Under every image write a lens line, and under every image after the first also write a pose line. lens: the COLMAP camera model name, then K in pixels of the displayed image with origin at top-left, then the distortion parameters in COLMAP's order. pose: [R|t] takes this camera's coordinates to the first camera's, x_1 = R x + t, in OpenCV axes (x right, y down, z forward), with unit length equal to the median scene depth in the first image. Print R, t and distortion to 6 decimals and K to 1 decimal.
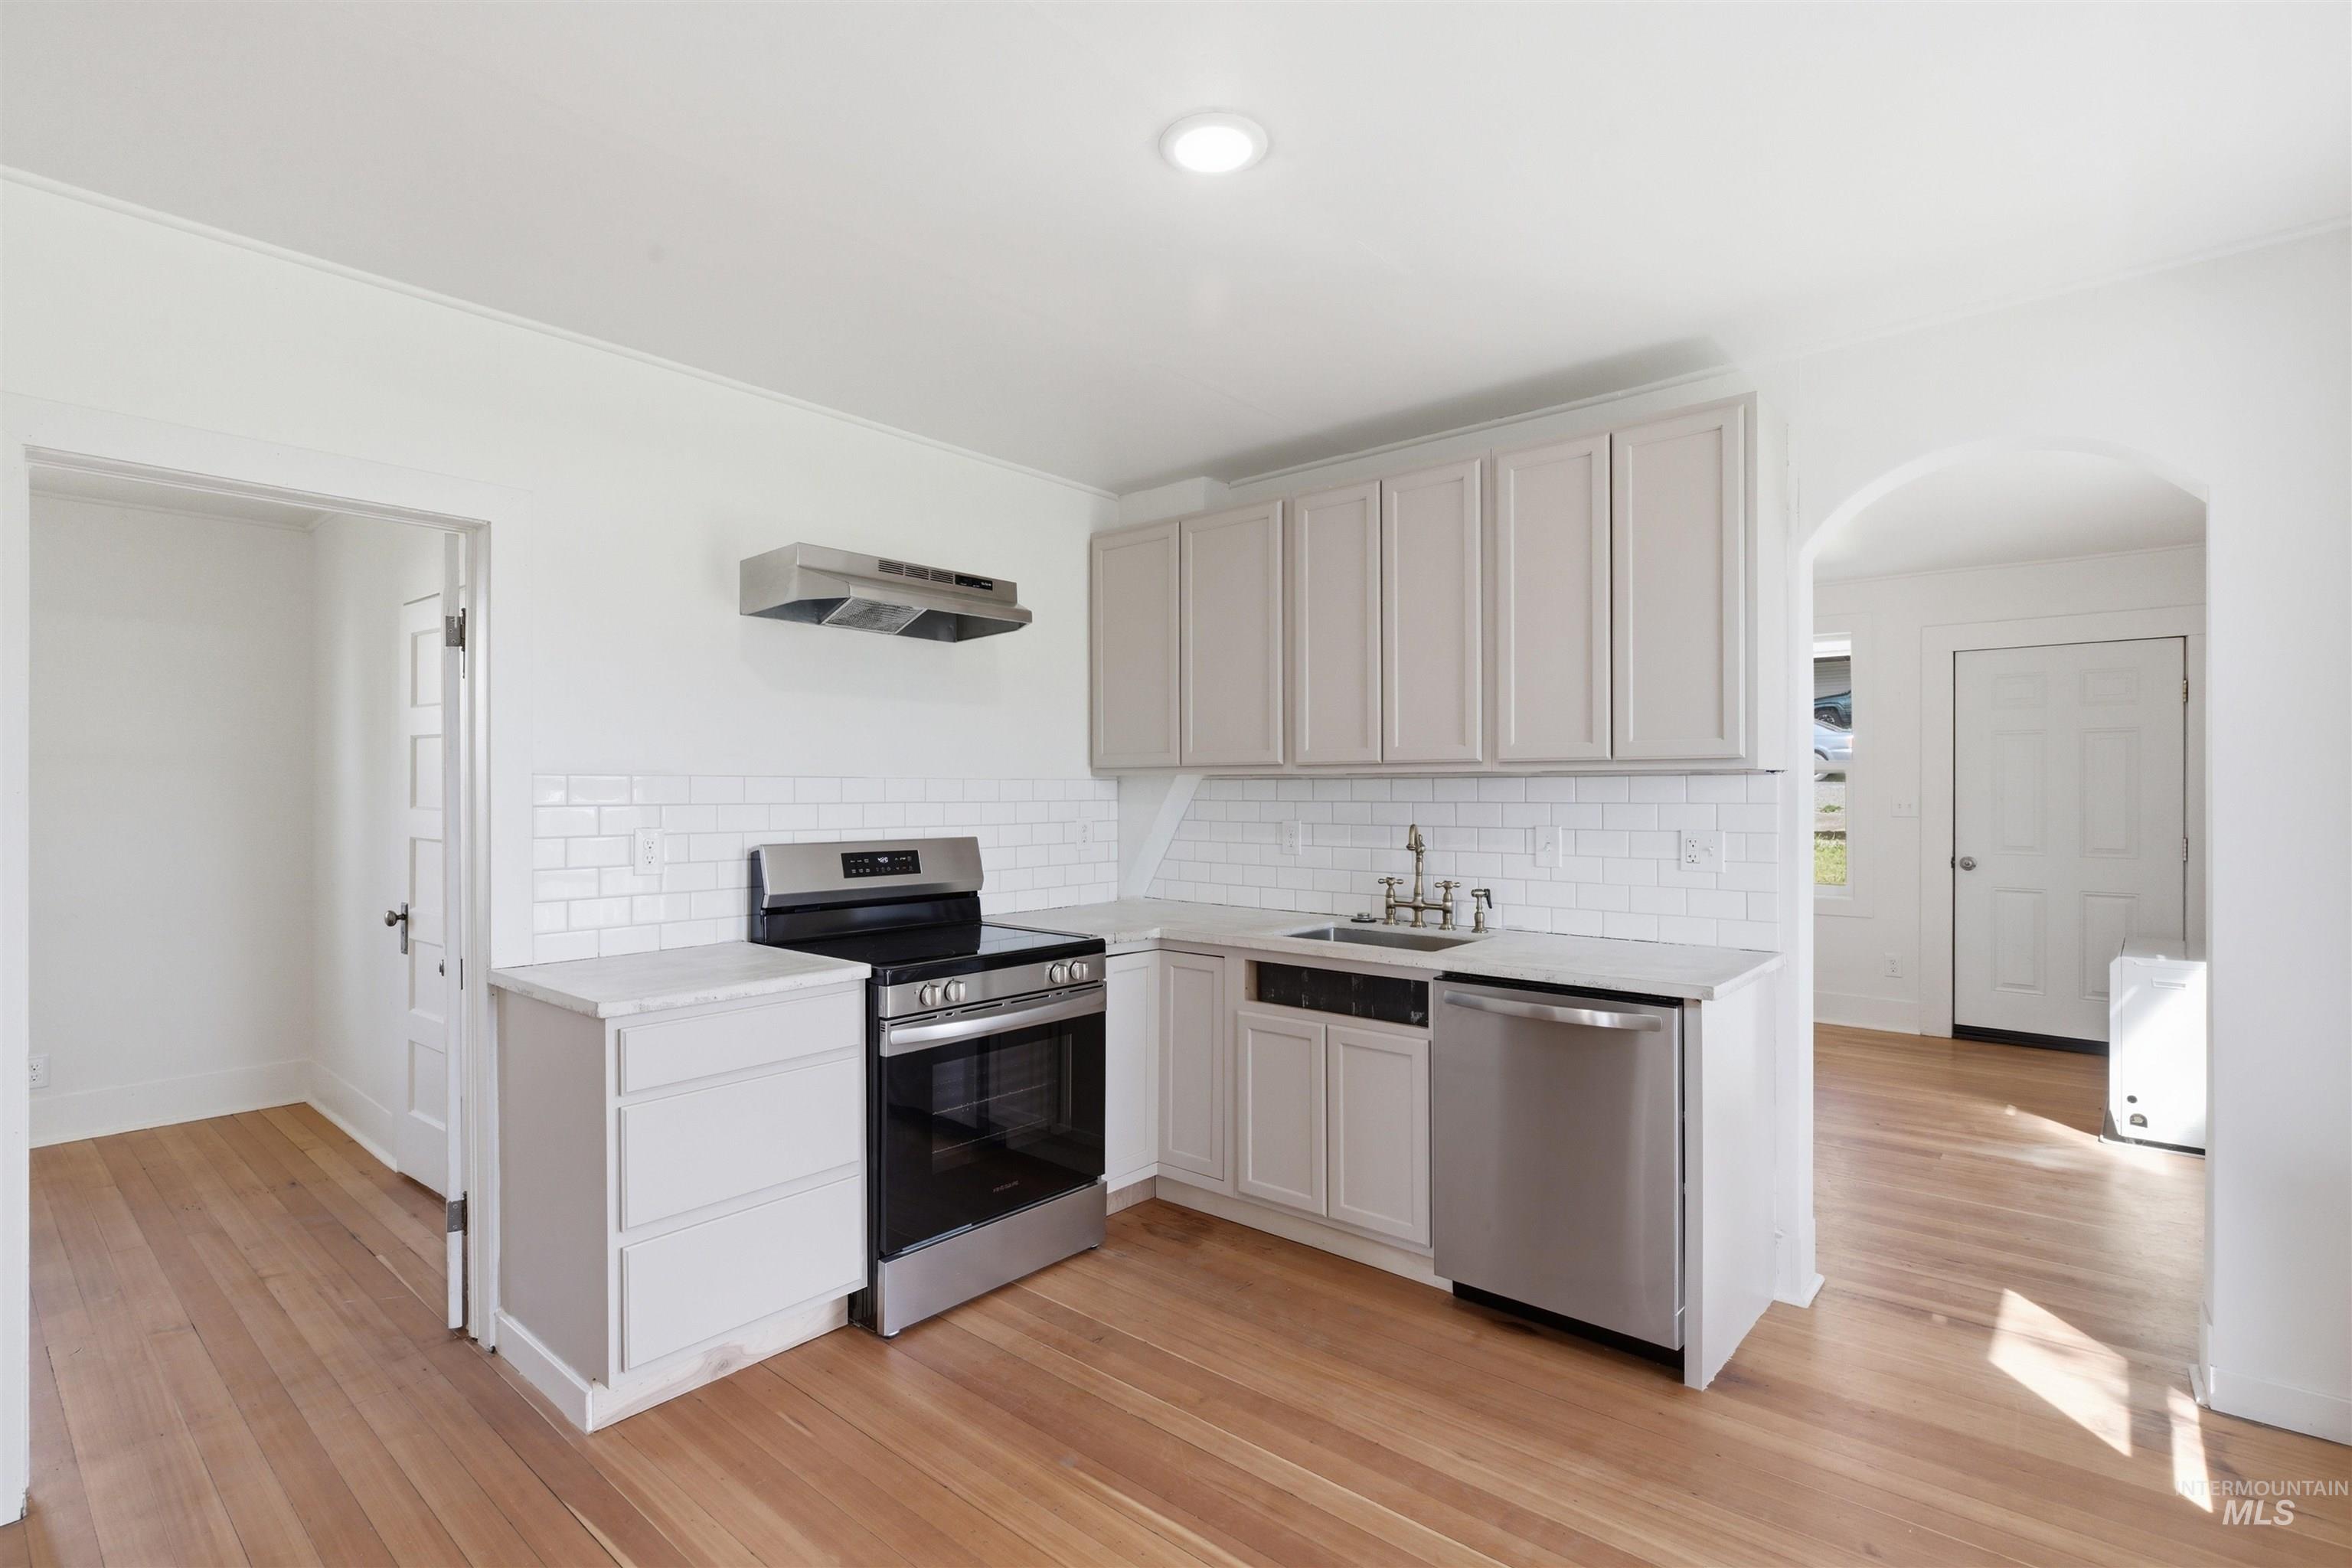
lens RADIAL K [[1124.4, 0, 1173.9], [0, 1124.4, 779.3], [0, 0, 1]] dist [-0.005290, 0.001171]
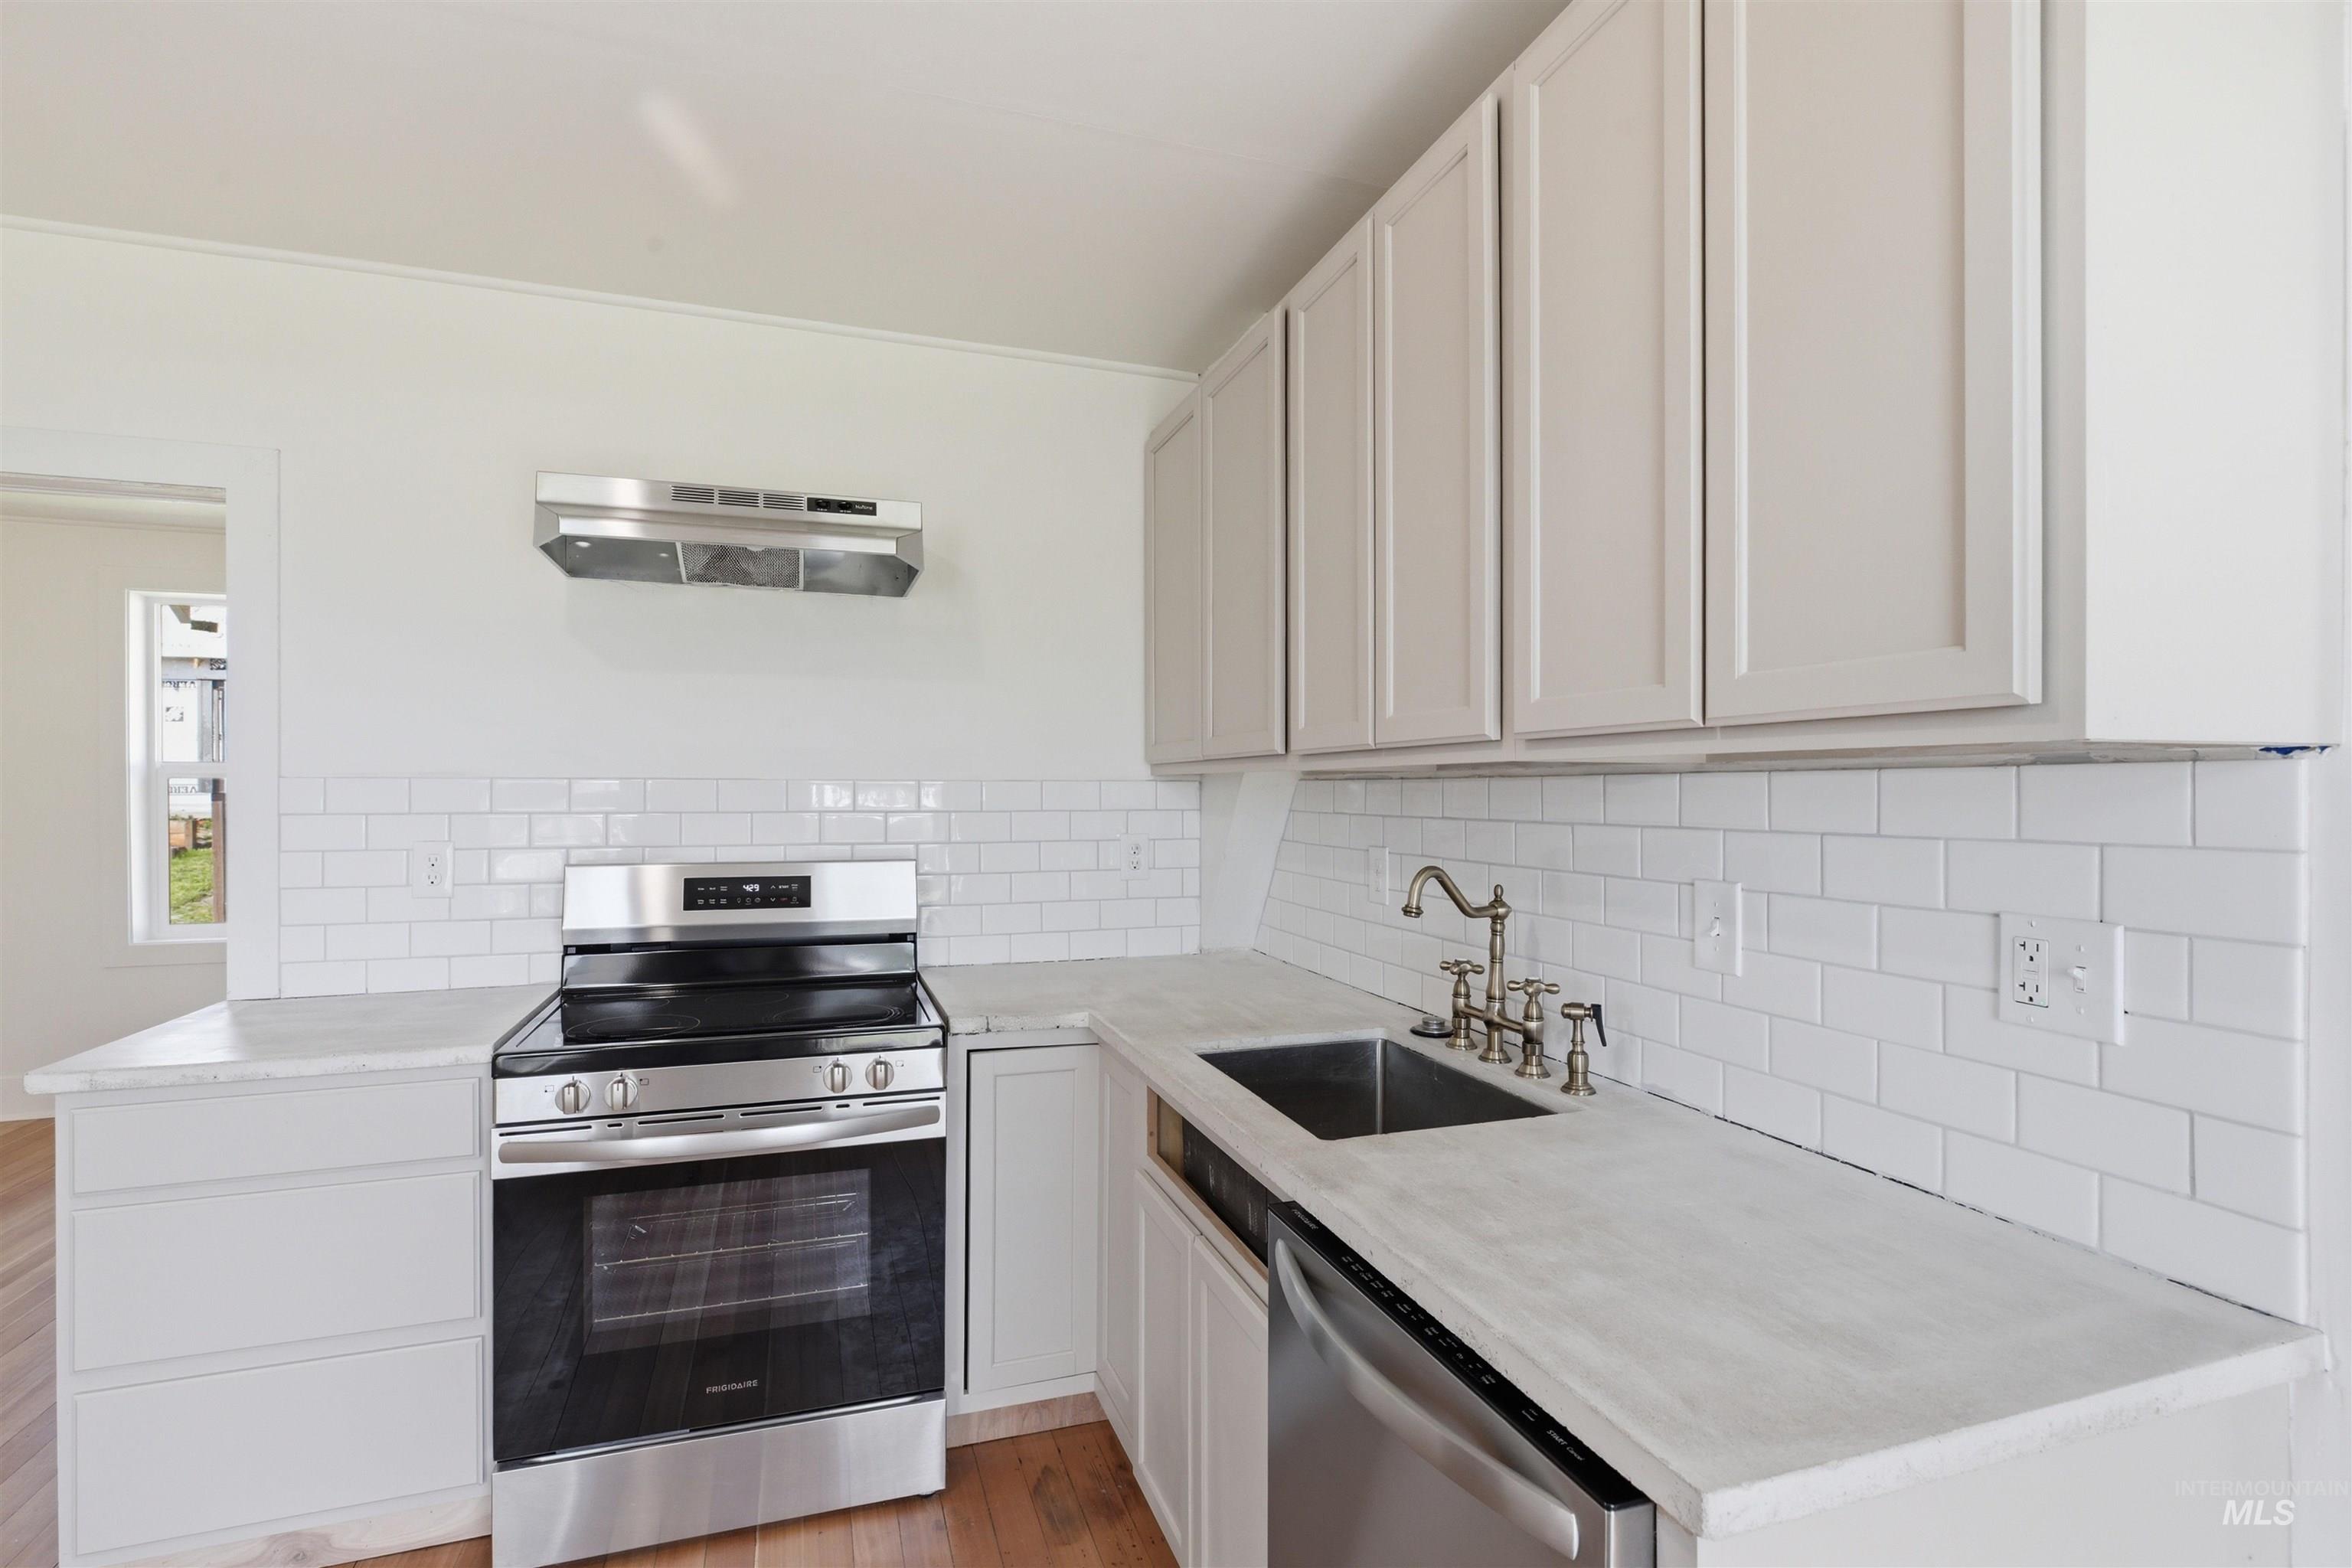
lens RADIAL K [[1124.4, 0, 1170.8], [0, 1124.4, 791.0], [0, 0, 1]] dist [-0.005290, 0.001171]
pose [[0.861234, 0.001792, -0.508205, 0.368667], [0.003425, 0.999951, 0.009331, 0.000473], [0.508196, -0.009777, 0.861186, 0.494211]]
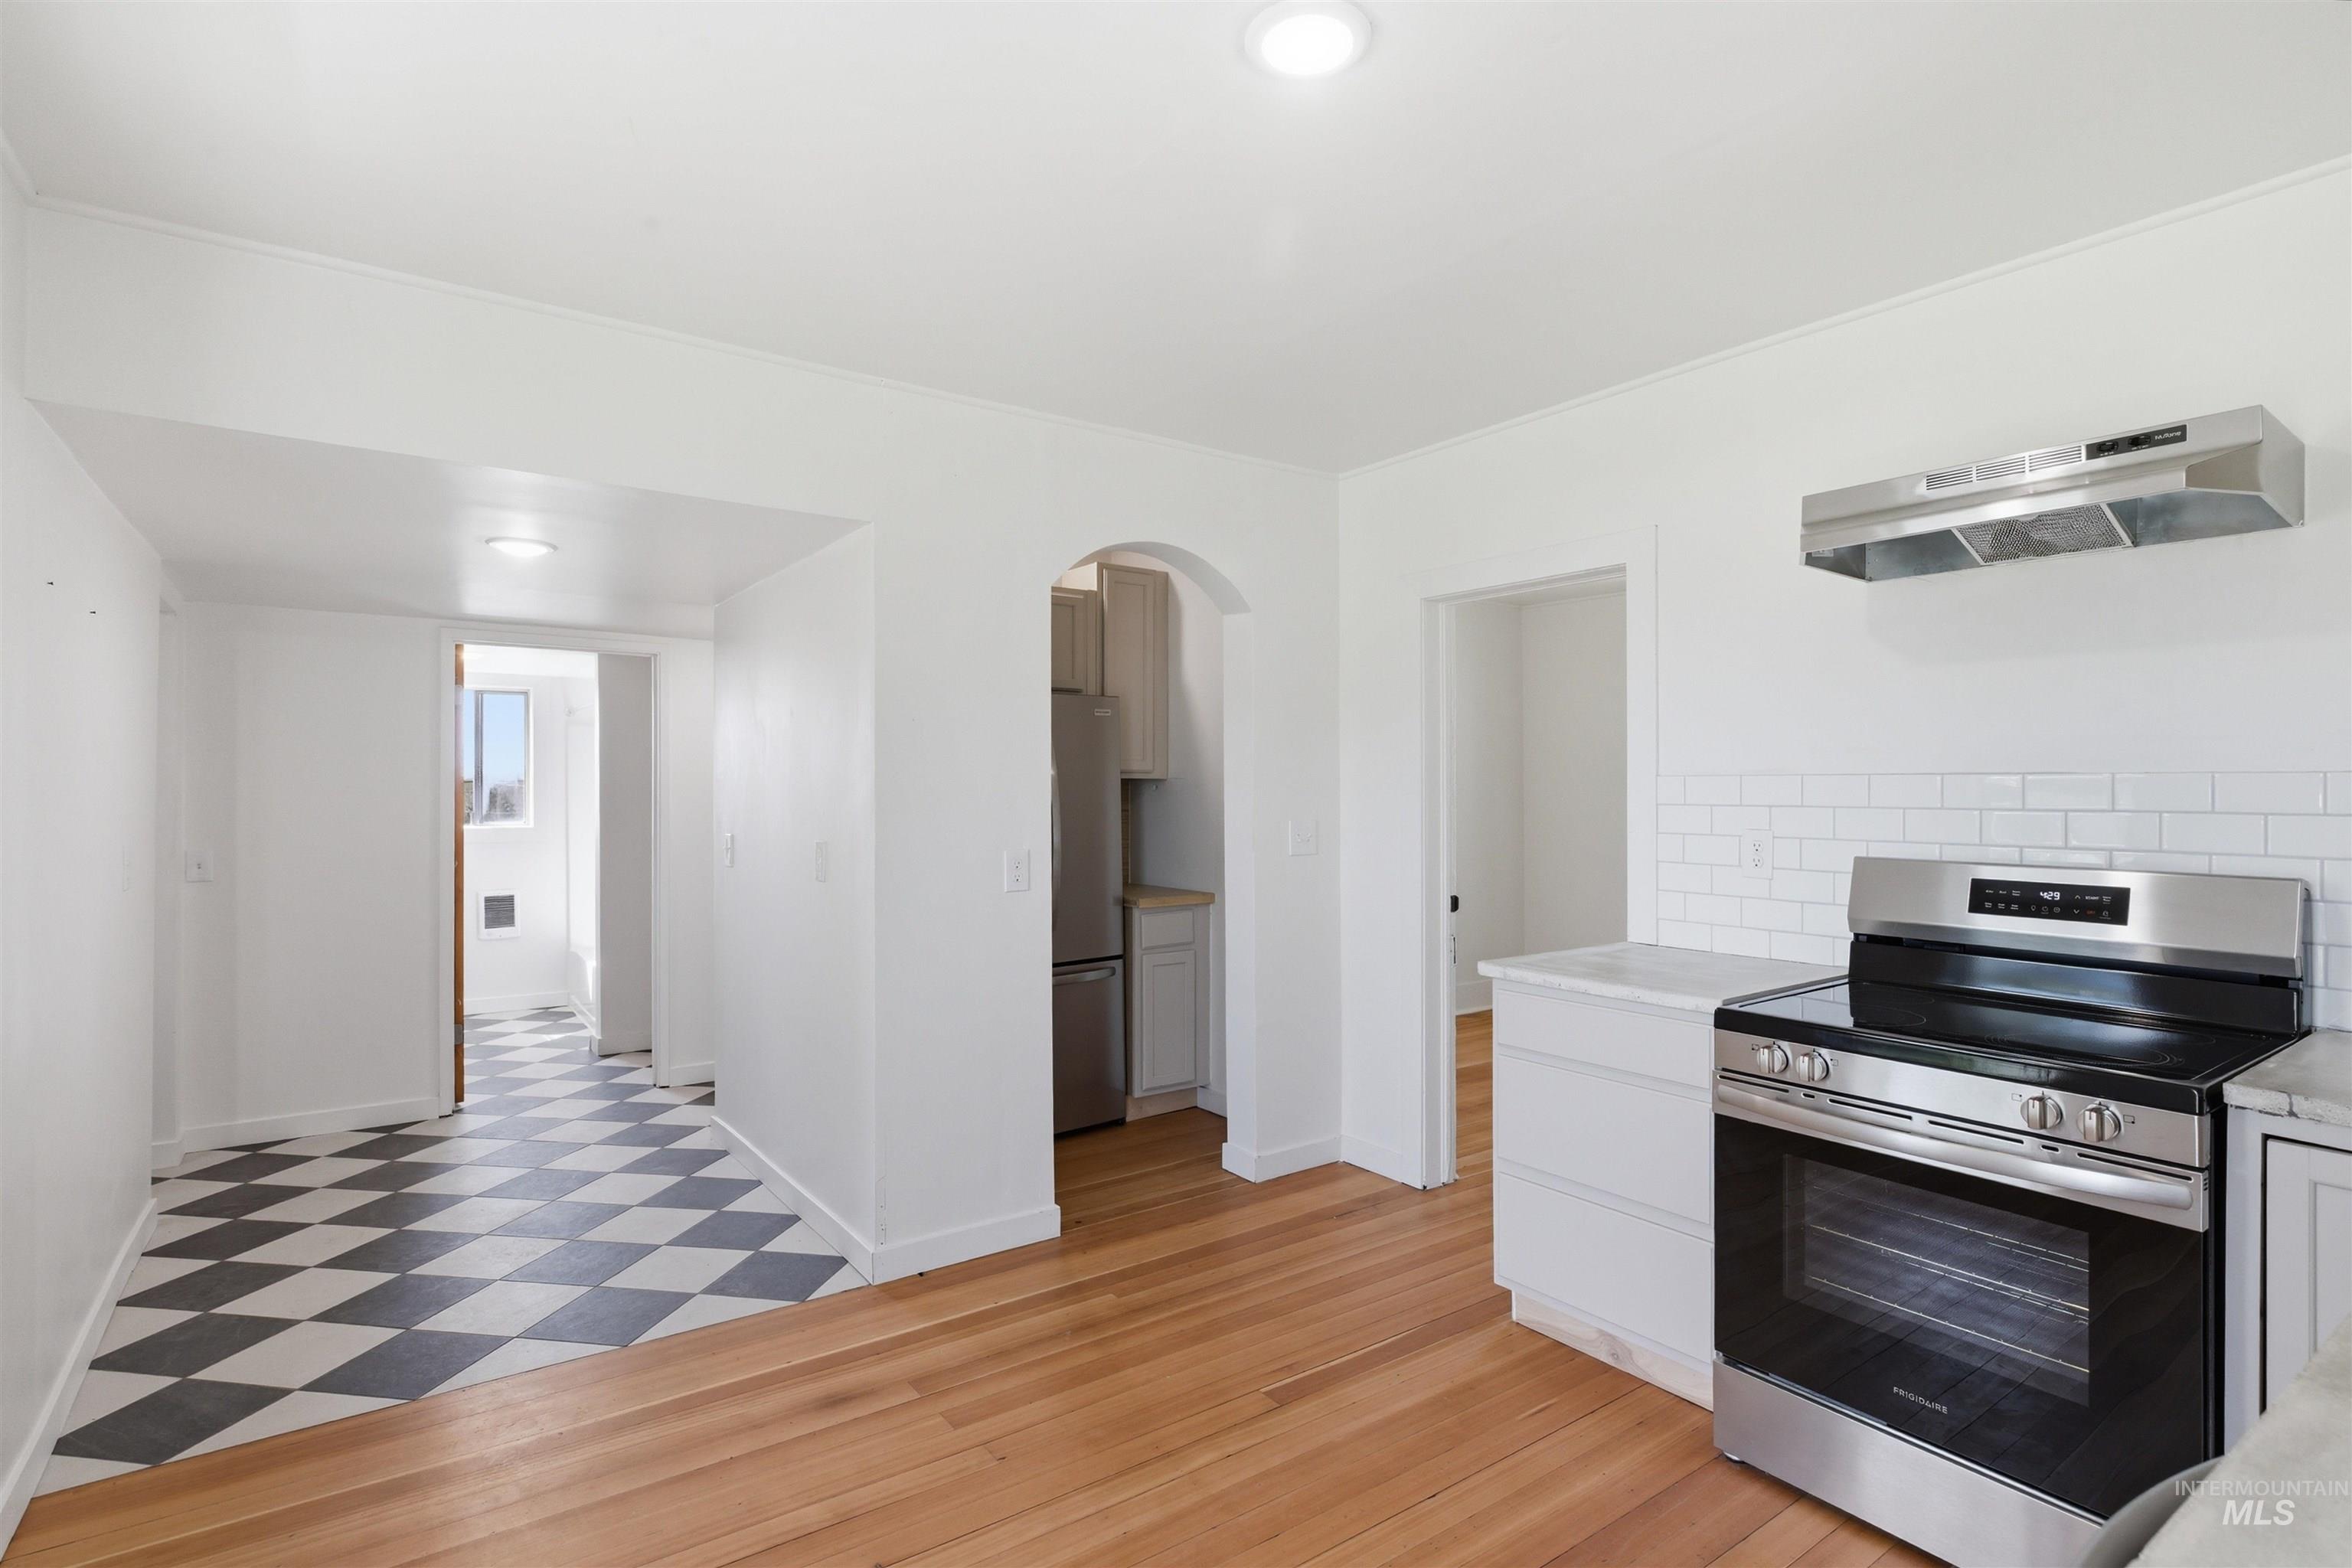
lens RADIAL K [[1124.4, 0, 1199.9], [0, 1124.4, 792.3], [0, 0, 1]] dist [-0.005290, 0.001171]
pose [[-0.238302, 0.006424, -0.971170, 0.515779], [0.010312, 0.999938, 0.004084, 0.001958], [0.971136, -0.009041, -0.238354, 0.667184]]
